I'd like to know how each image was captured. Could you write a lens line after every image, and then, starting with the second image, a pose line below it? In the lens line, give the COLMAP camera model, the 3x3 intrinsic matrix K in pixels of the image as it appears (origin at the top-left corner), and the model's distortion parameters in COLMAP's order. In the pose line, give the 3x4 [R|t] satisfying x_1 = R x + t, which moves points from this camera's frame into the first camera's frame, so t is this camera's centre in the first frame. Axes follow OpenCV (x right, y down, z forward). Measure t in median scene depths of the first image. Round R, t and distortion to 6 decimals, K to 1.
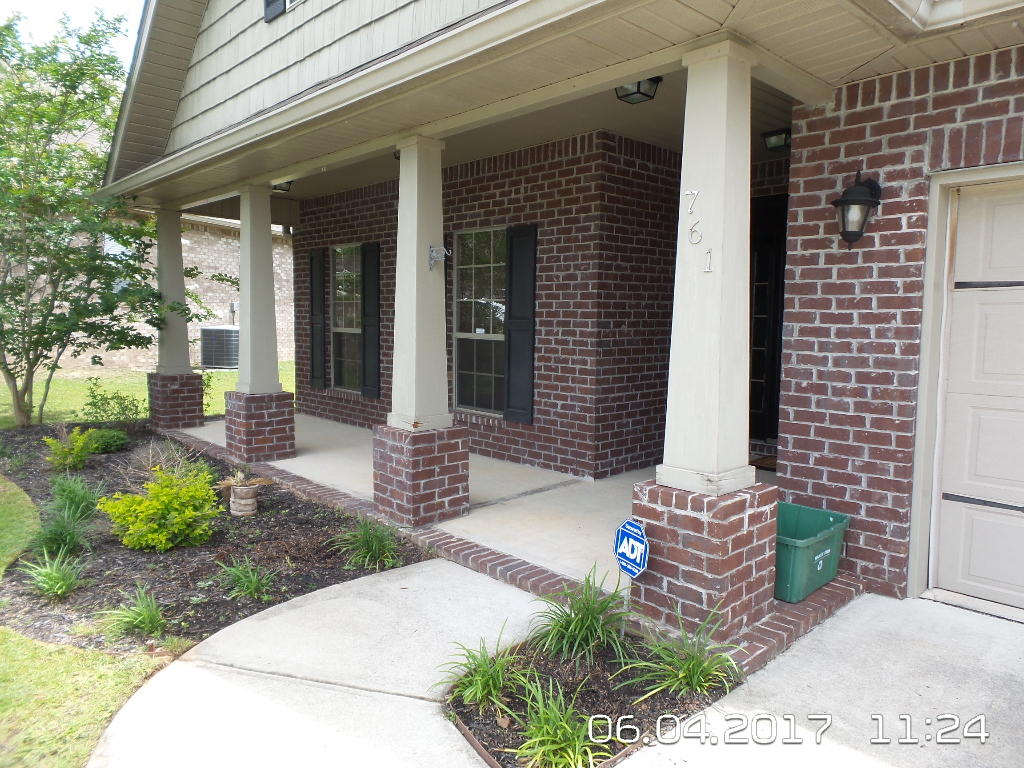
lens RADIAL K [[711.0, 0, 520.3], [0, 711.0, 384.7], [0, 0, 1]] dist [0.009711, 0.007041]
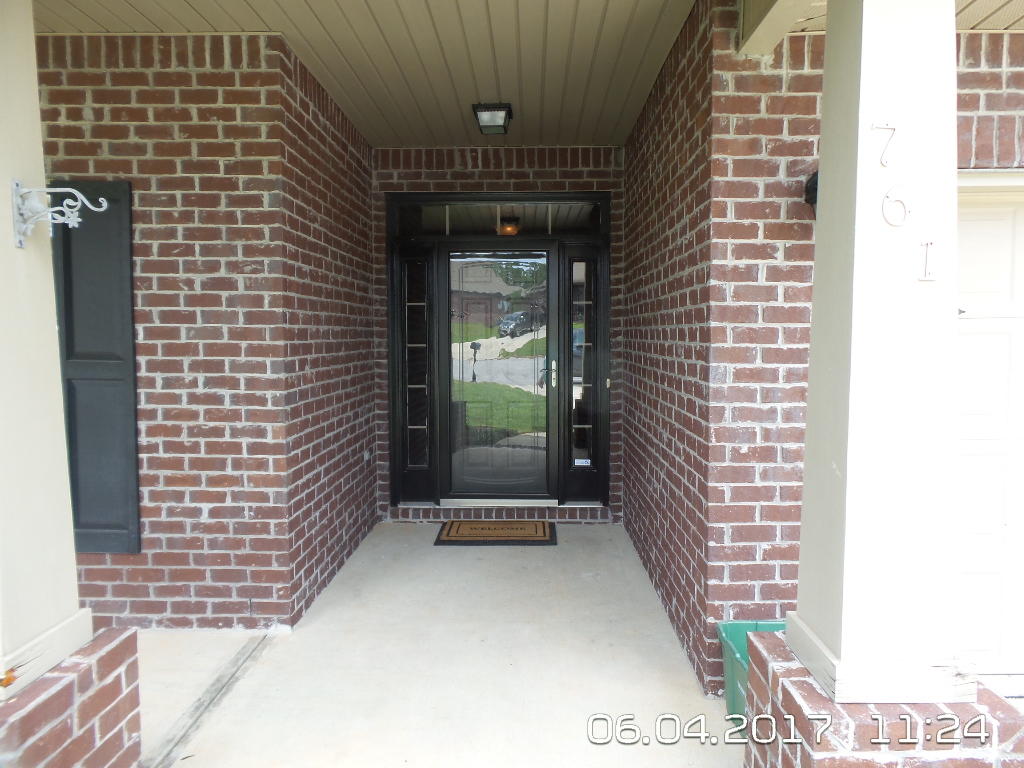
lens RADIAL K [[711.0, 0, 506.8], [0, 711.0, 391.6], [0, 0, 1]] dist [0.009711, 0.007041]
pose [[0.704593, -0.060453, 0.707032, -0.260272], [0.074383, 0.997168, 0.011135, -0.082238], [-0.705703, 0.044745, 0.707094, 0.659453]]
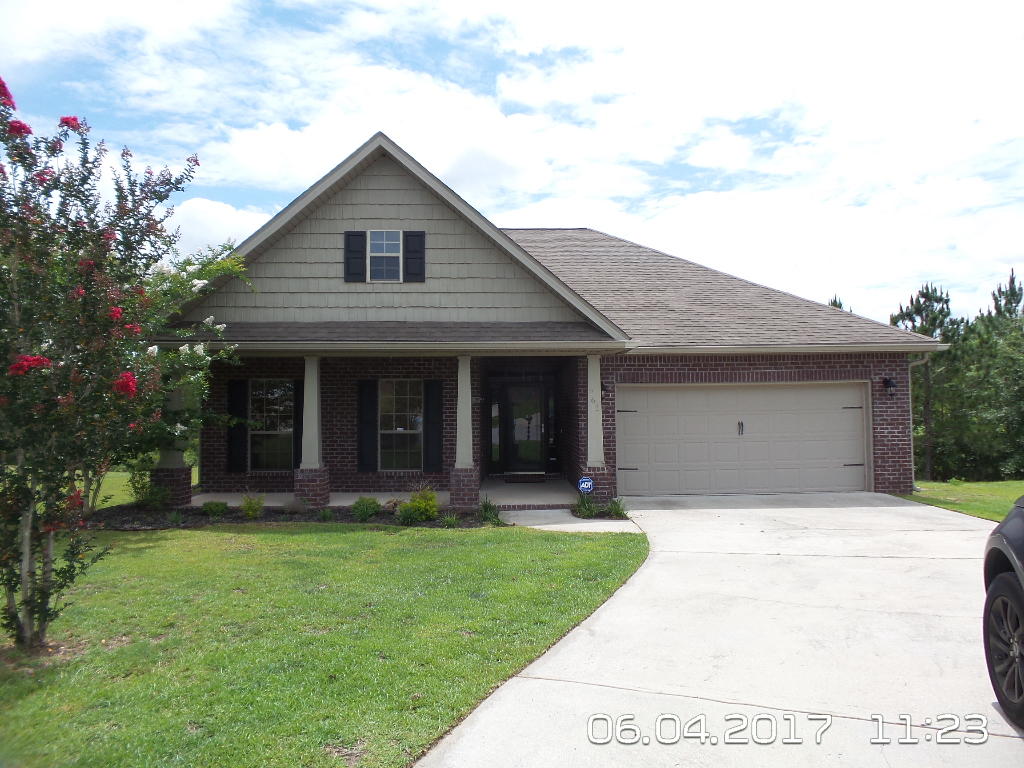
lens RADIAL K [[711.0, 0, 511.8], [0, 711.0, 384.5], [0, 0, 1]] dist [0.009711, 0.007041]
pose [[0.671279, 0.018352, 0.740977, -2.303082], [0.082846, 0.991571, -0.099612, 0.042479], [-0.736560, 0.128255, 0.664101, -0.989041]]
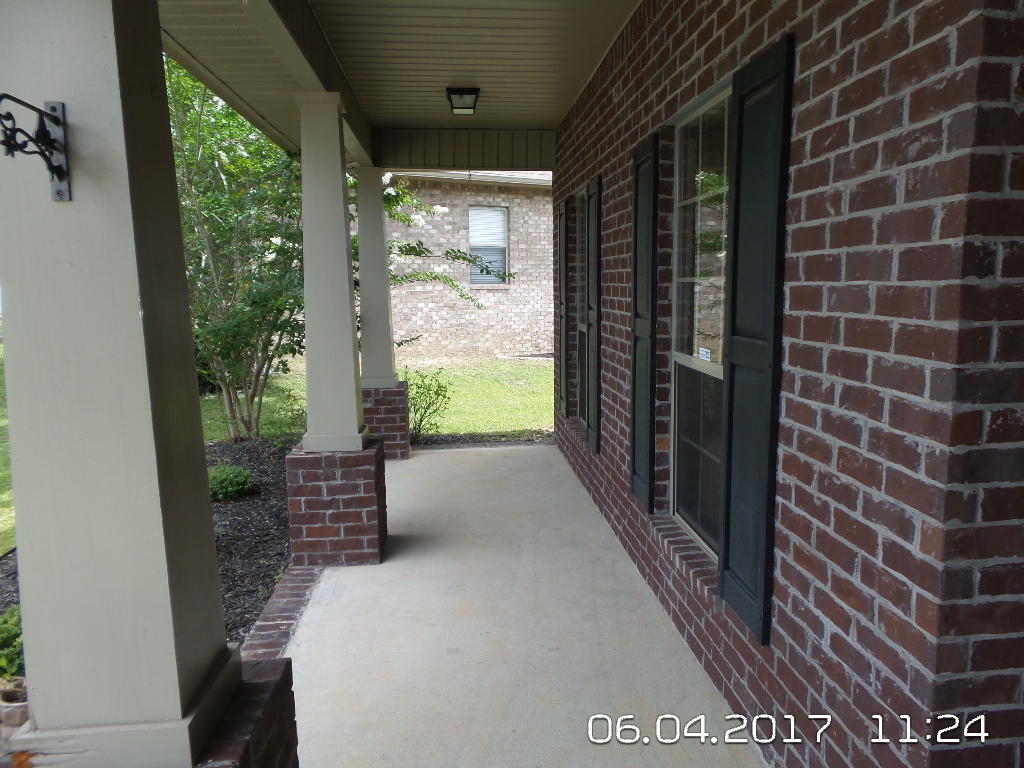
lens RADIAL K [[711.0, 0, 513.6], [0, 711.0, 388.2], [0, 0, 1]] dist [0.009711, 0.007041]
pose [[0.780584, 0.065910, -0.621566, 0.202931], [-0.036148, 0.997521, 0.060380, -0.134248], [0.624004, -0.024663, 0.781031, 1.051533]]
